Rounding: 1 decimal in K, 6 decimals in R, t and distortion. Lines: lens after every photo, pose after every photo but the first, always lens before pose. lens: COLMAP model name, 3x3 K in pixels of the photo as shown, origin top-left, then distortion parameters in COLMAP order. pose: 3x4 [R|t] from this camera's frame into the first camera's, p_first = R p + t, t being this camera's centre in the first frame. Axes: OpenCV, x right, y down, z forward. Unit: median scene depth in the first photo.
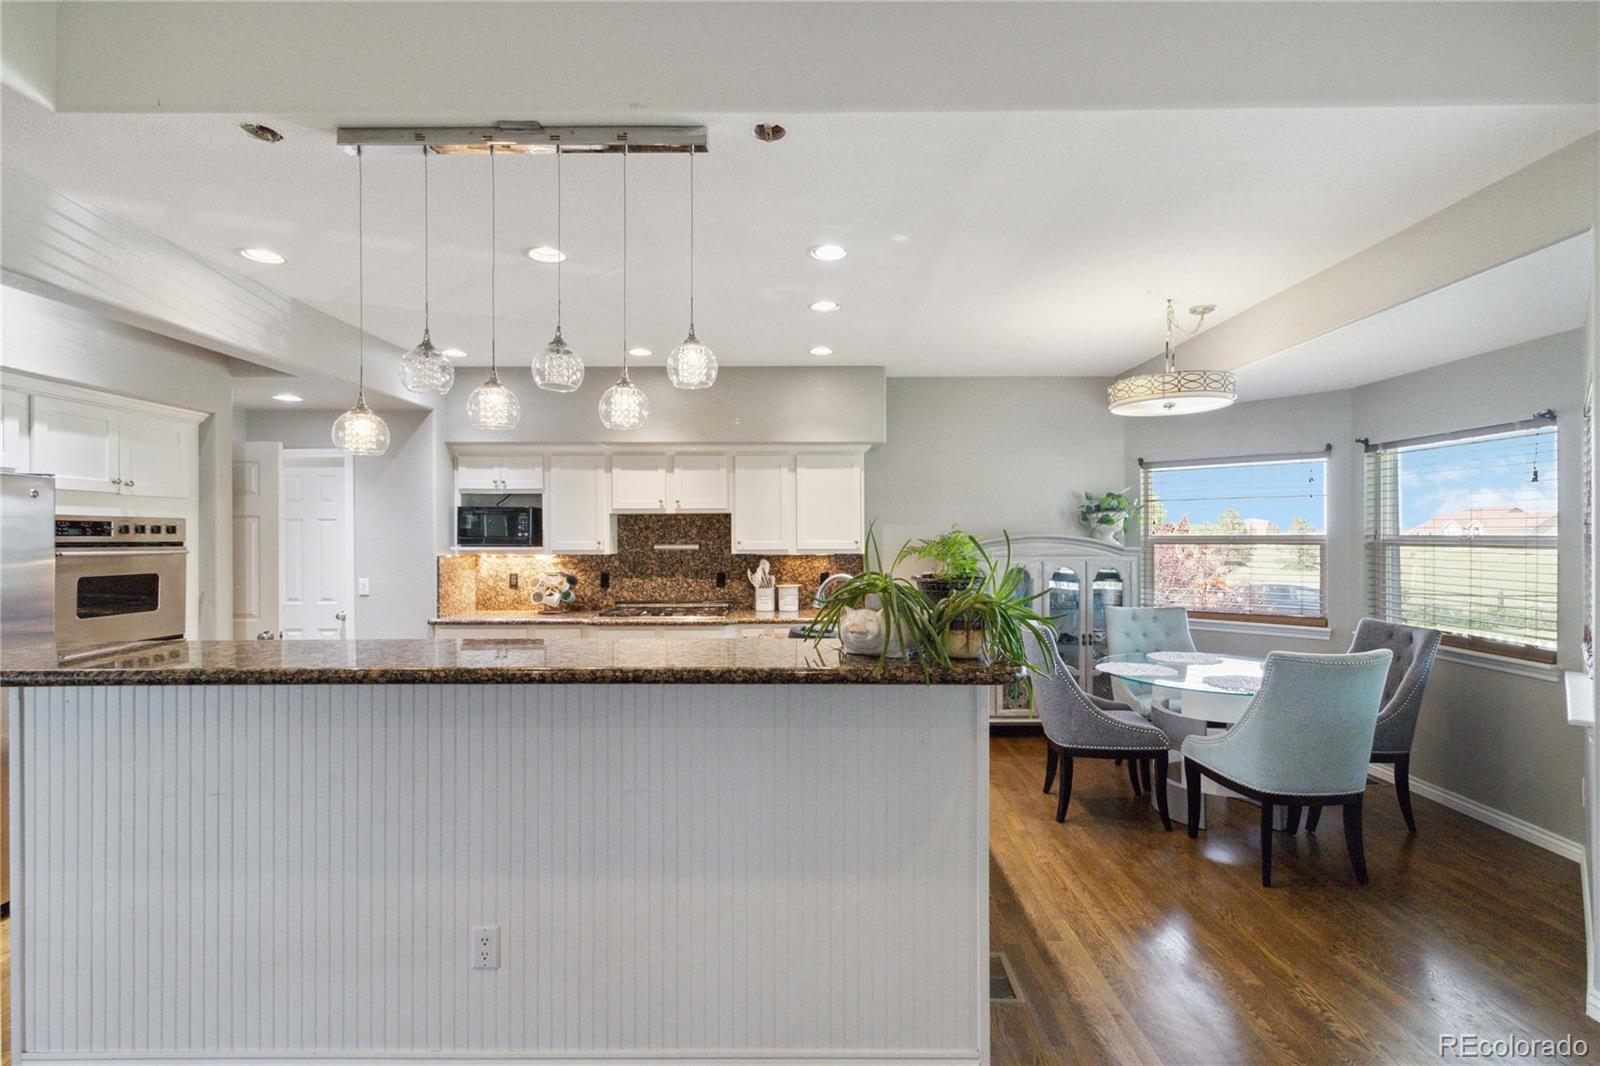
lens RADIAL K [[752.7, 0, 801.9], [0, 752.7, 537.7], [0, 0, 1]] dist [0.002000, -0.000211]
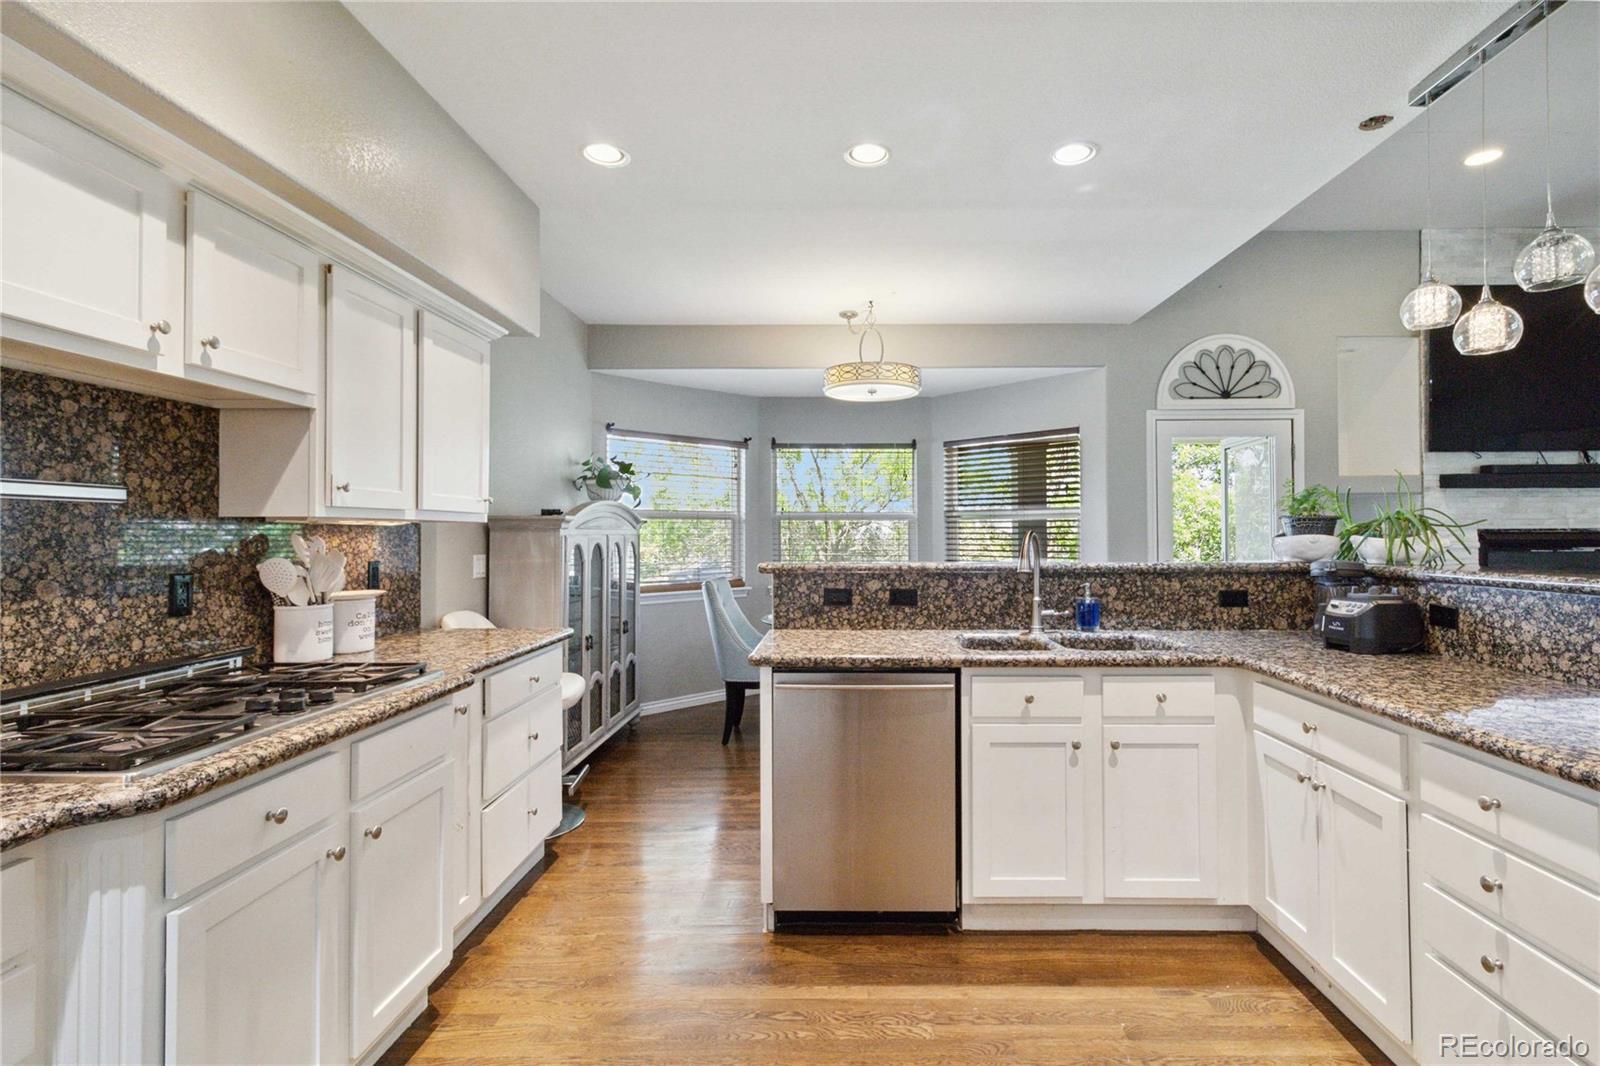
lens RADIAL K [[752.7, 0, 817.4], [0, 752.7, 526.5], [0, 0, 1]] dist [0.002000, -0.000211]
pose [[0.044213, 0.011518, 0.998956, -0.458659], [-0.004518, 0.999926, -0.011329, 0.029334], [-0.999012, -0.004012, 0.044262, 0.734980]]
